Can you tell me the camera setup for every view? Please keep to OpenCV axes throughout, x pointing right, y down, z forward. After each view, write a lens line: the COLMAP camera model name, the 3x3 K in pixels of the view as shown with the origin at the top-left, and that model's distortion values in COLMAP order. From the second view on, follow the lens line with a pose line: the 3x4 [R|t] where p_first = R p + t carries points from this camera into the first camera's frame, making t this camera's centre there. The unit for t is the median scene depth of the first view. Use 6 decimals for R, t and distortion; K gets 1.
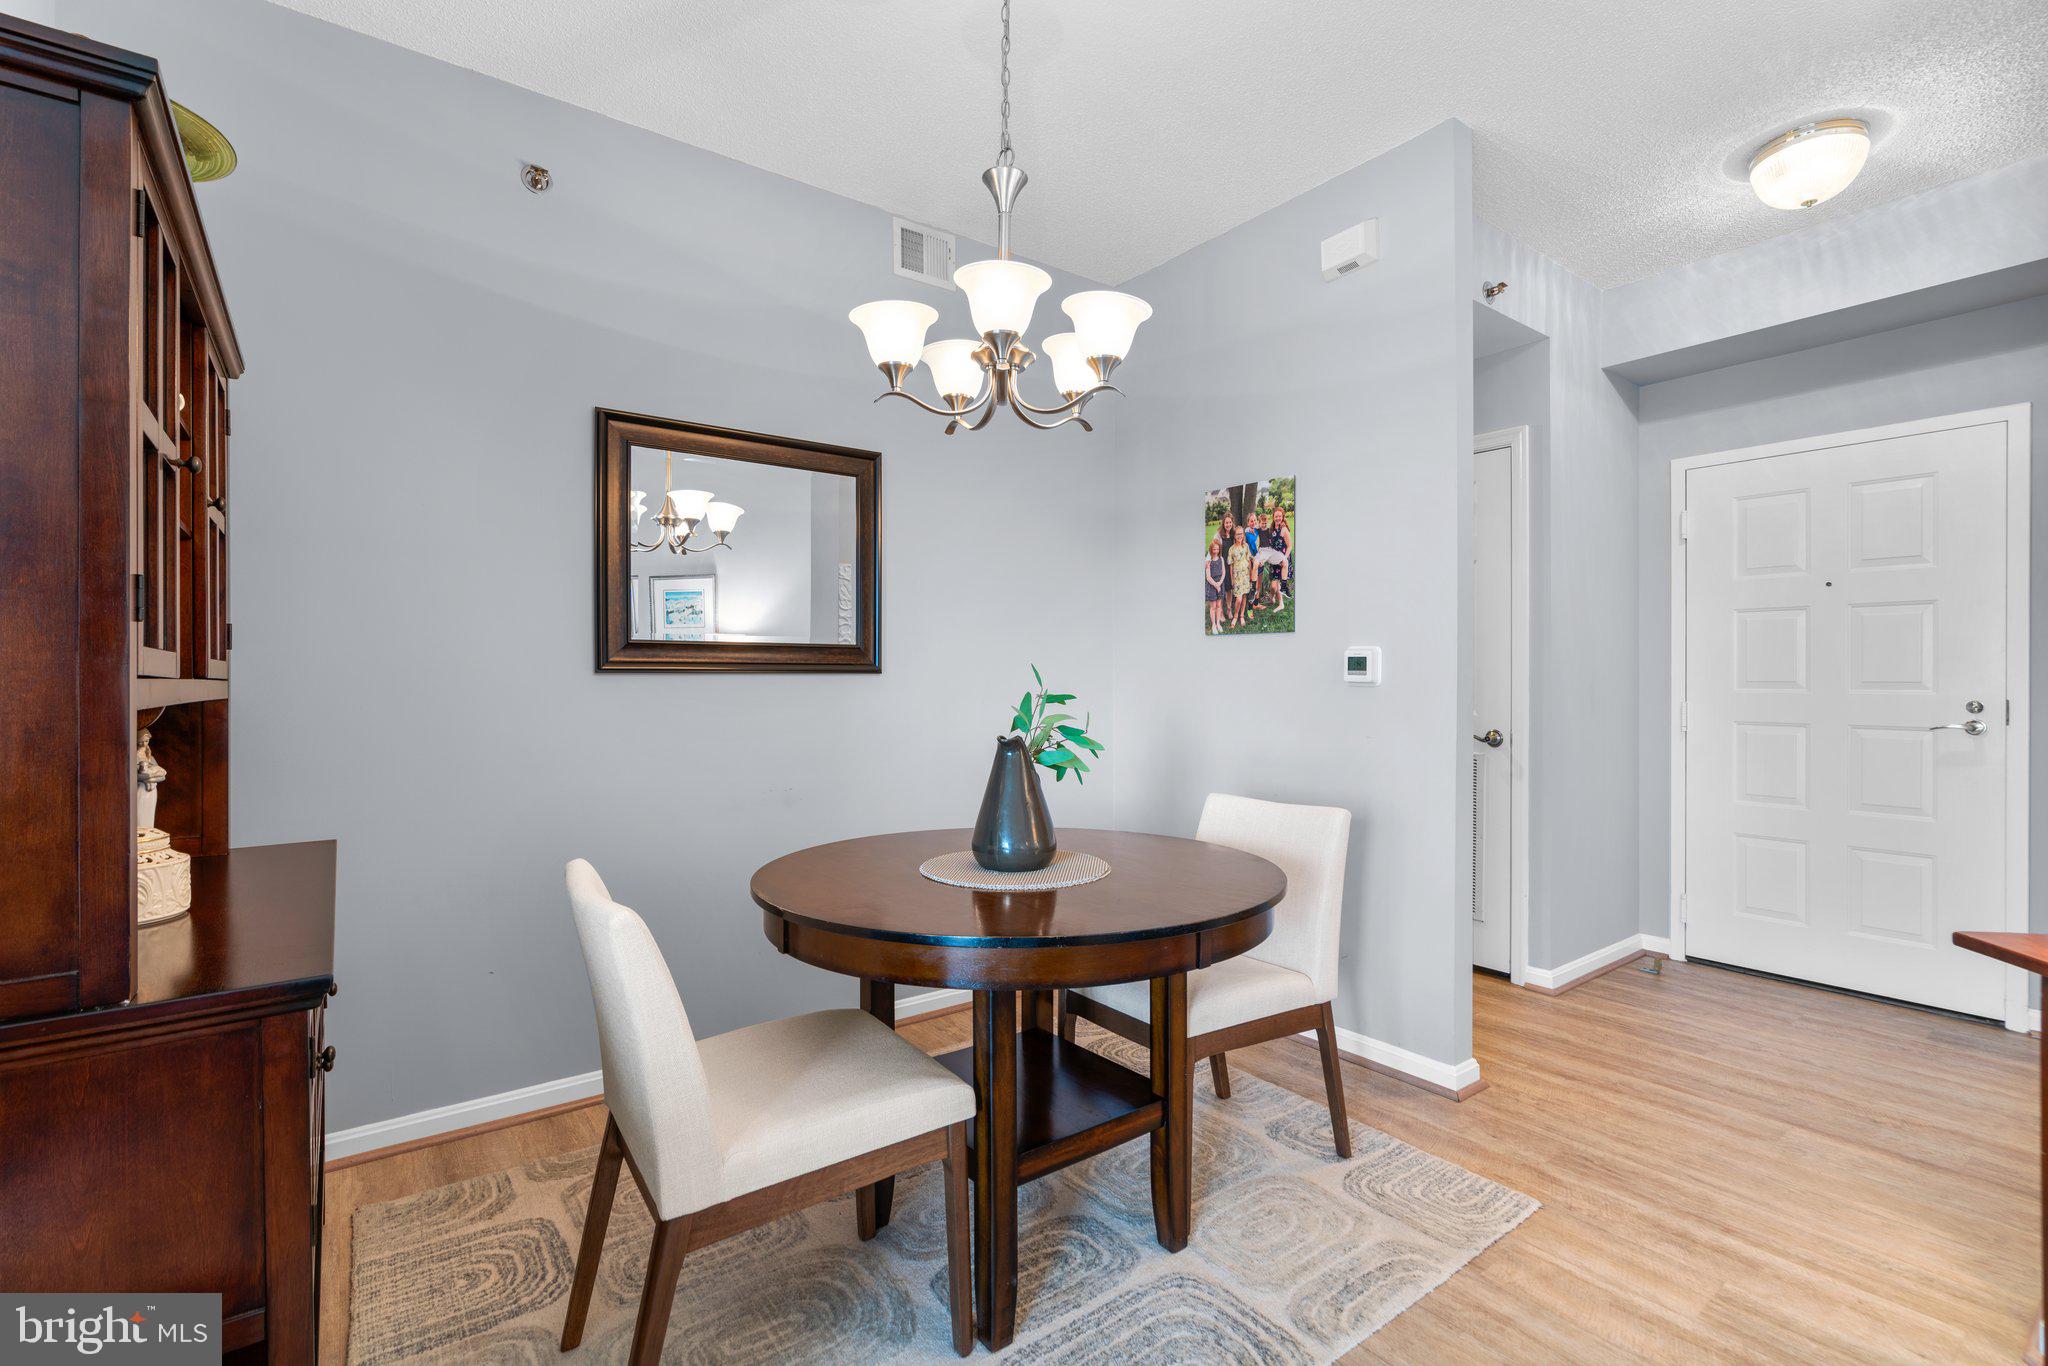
lens RADIAL K [[916.4, 0, 1024.0], [0, 916.4, 683.0], [0, 0, 1]] dist [-0.006079, 0.000575]
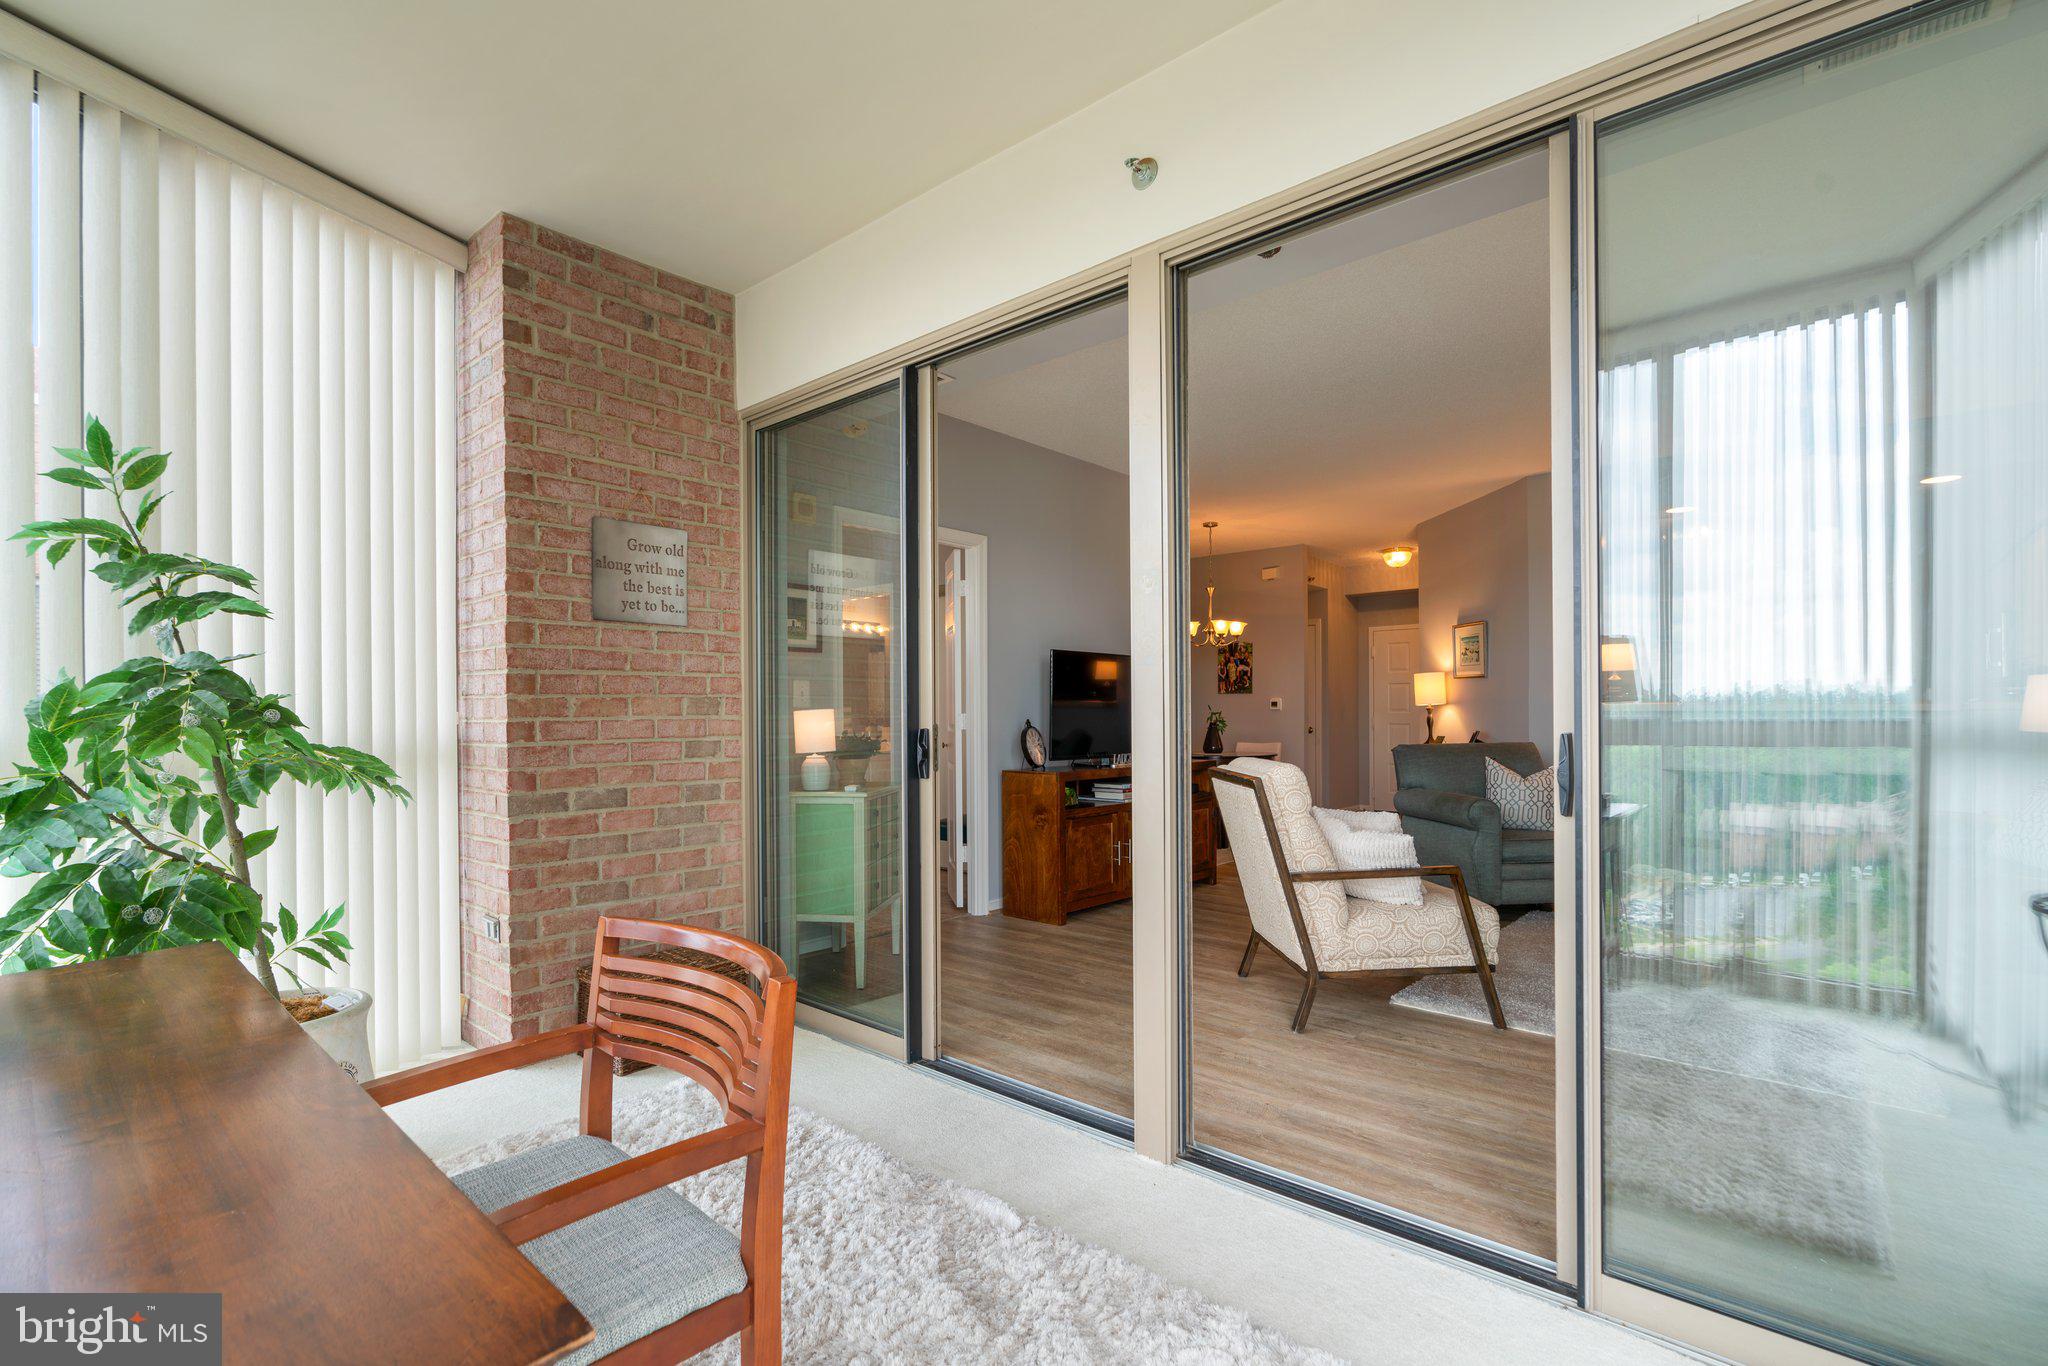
lens RADIAL K [[929.1, 0, 1041.2], [0, 929.1, 713.3], [0, 0, 1]] dist [0.001424, 0.000525]
pose [[0.974898, -0.004886, 0.222599, -1.065876], [0.006236, 0.999966, -0.005361, 0.022511], [-0.222565, 0.006615, 0.974895, -1.836717]]
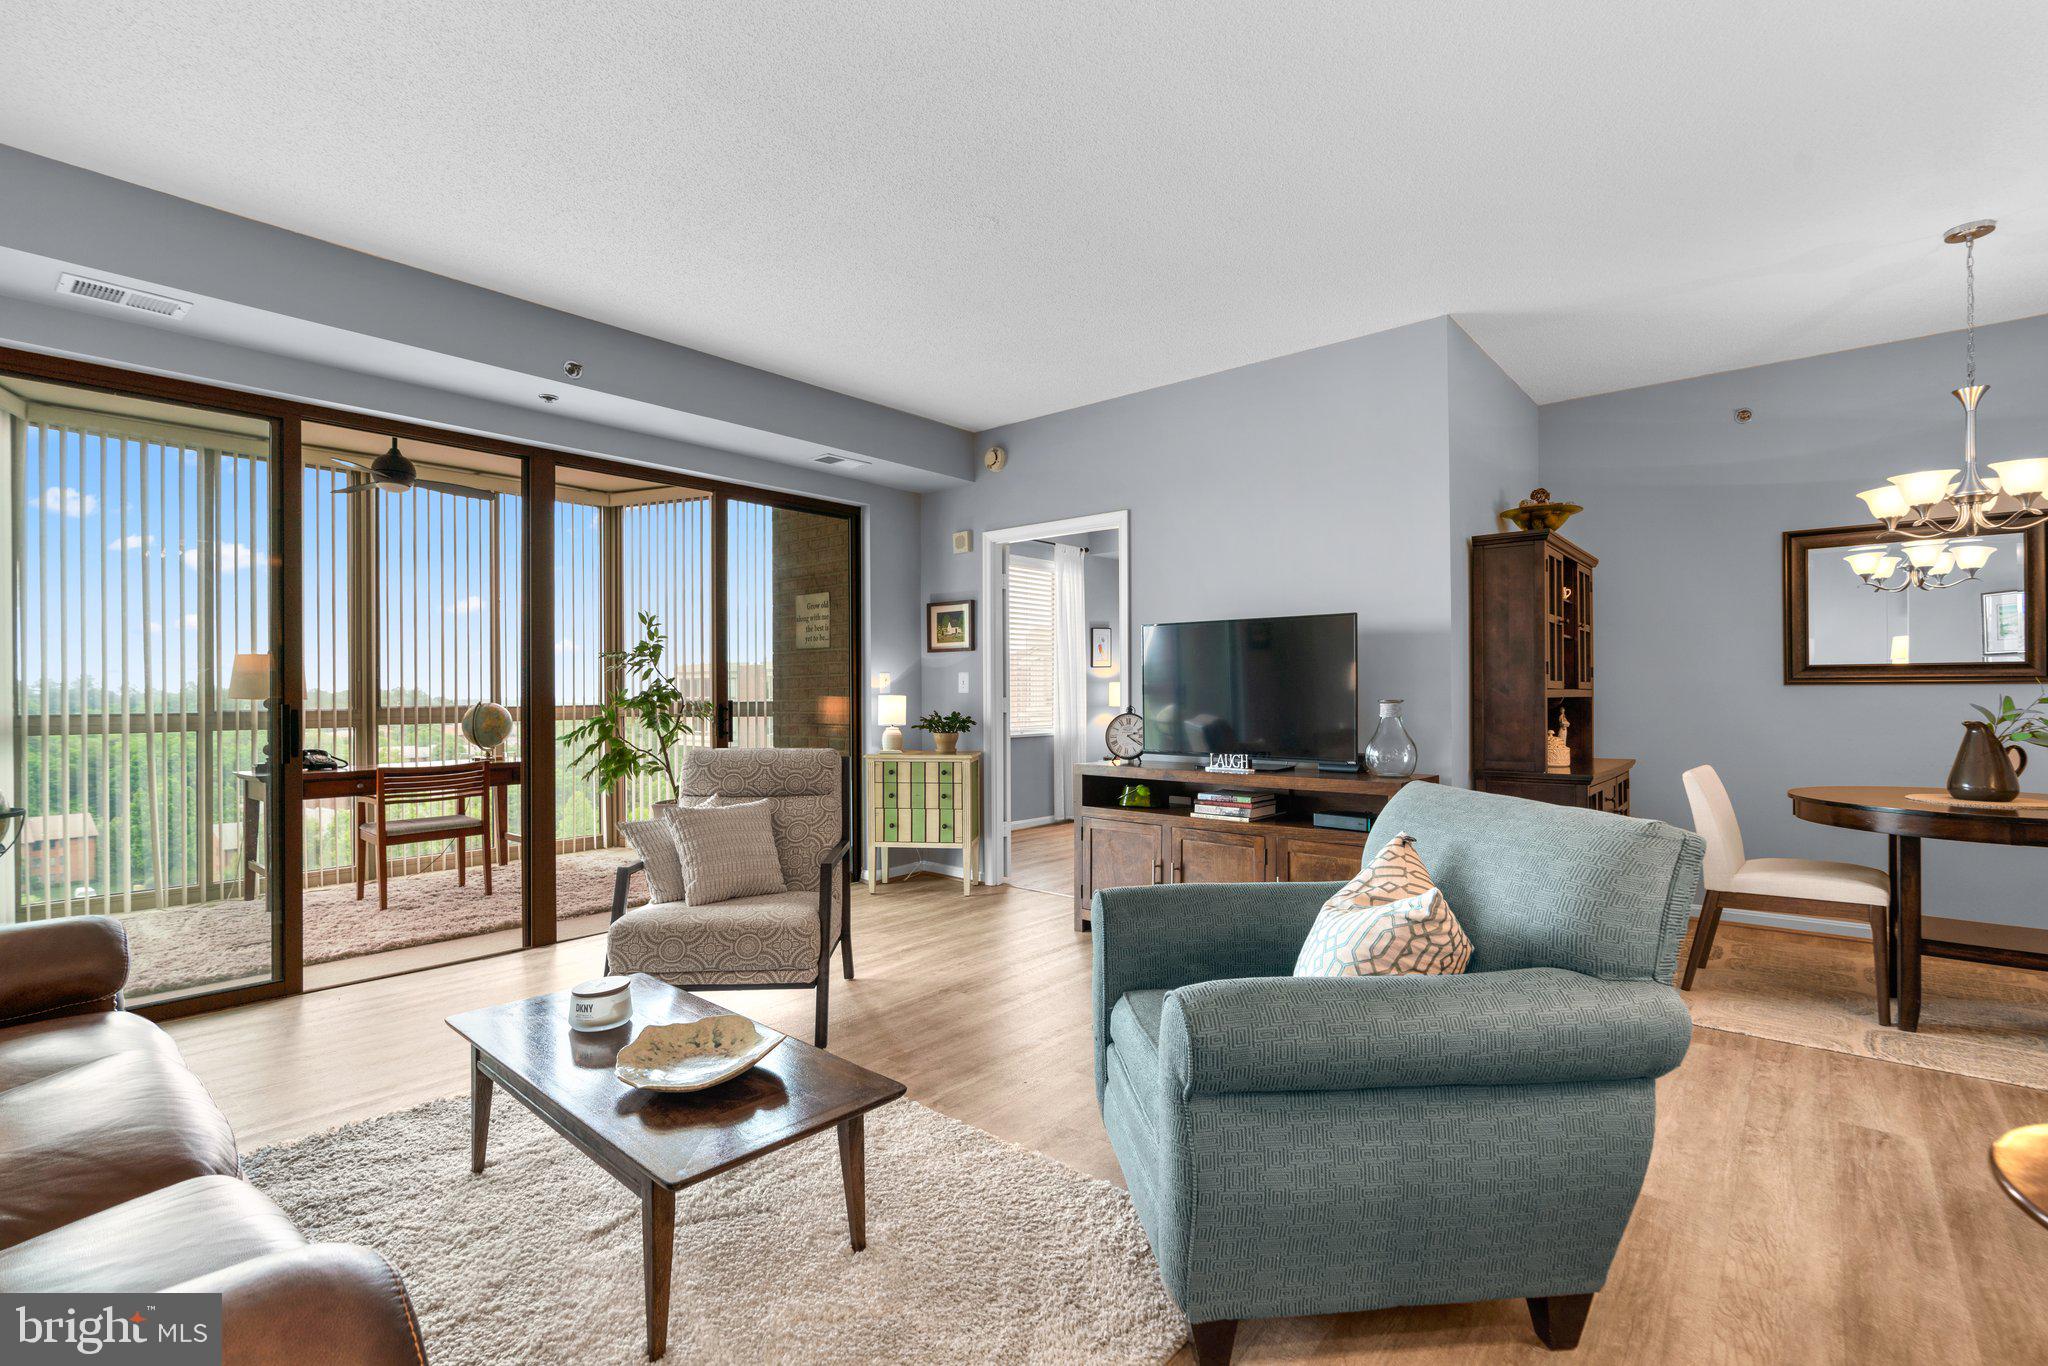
lens RADIAL K [[931.3, 0, 1020.2], [0, 931.3, 686.9], [0, 0, 1]] dist [-0.017903, 0.009474]
pose [[0.216115, -0.005780, -0.976351, 0.777692], [-0.000487, 0.999982, -0.006027, 0.003344], [0.976368, 0.001778, 0.216108, -0.662509]]
